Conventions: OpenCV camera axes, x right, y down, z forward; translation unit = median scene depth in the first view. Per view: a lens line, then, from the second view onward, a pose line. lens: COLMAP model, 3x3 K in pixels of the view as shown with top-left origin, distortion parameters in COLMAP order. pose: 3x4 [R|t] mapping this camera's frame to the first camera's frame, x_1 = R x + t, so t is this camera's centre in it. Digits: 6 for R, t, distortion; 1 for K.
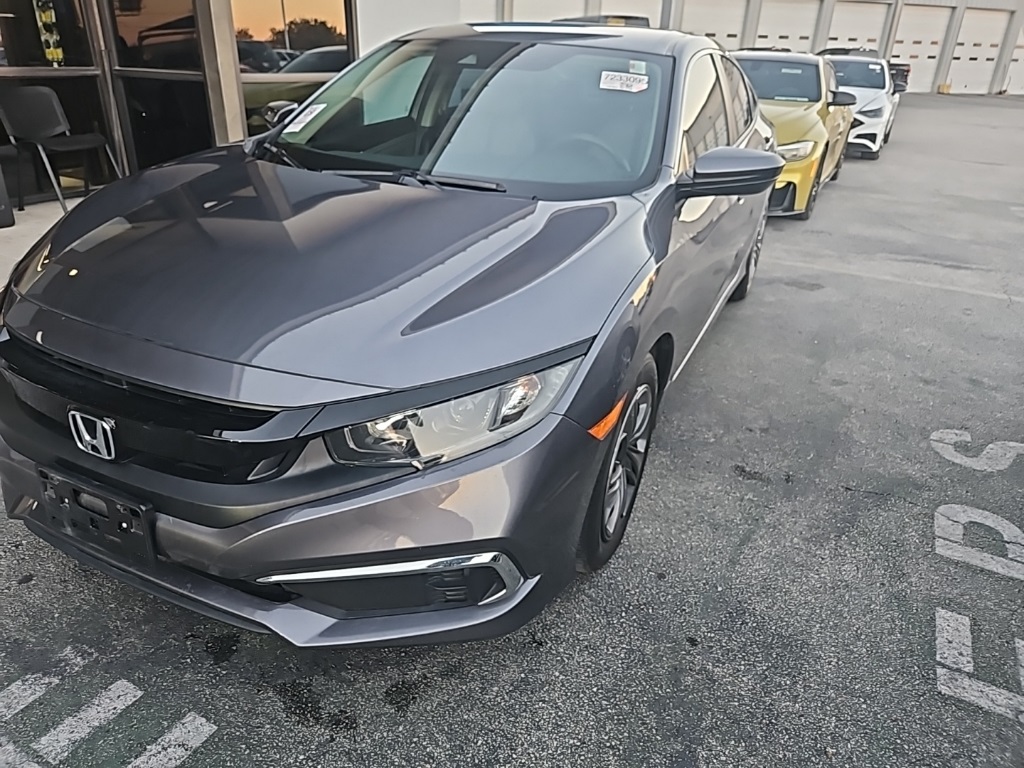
lens RADIAL K [[681.5, 0, 509.8], [0, 681.5, 382.1], [0, 0, 1]] dist [0.064088, -0.055659]
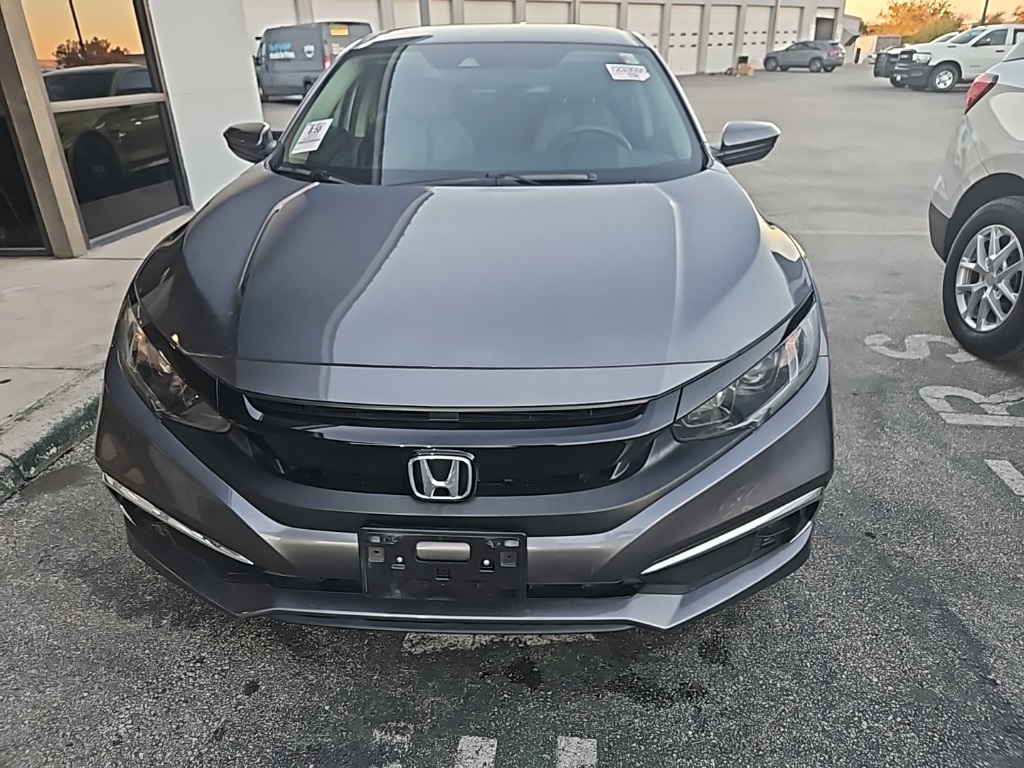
lens RADIAL K [[681.5, 0, 494.7], [0, 681.5, 382.4], [0, 0, 1]] dist [0.064088, -0.055659]
pose [[0.922458, -0.211792, 0.322824, -0.527275], [0.213926, 0.976410, 0.029300, -0.038880], [-0.321414, 0.042032, 0.946005, 0.067124]]
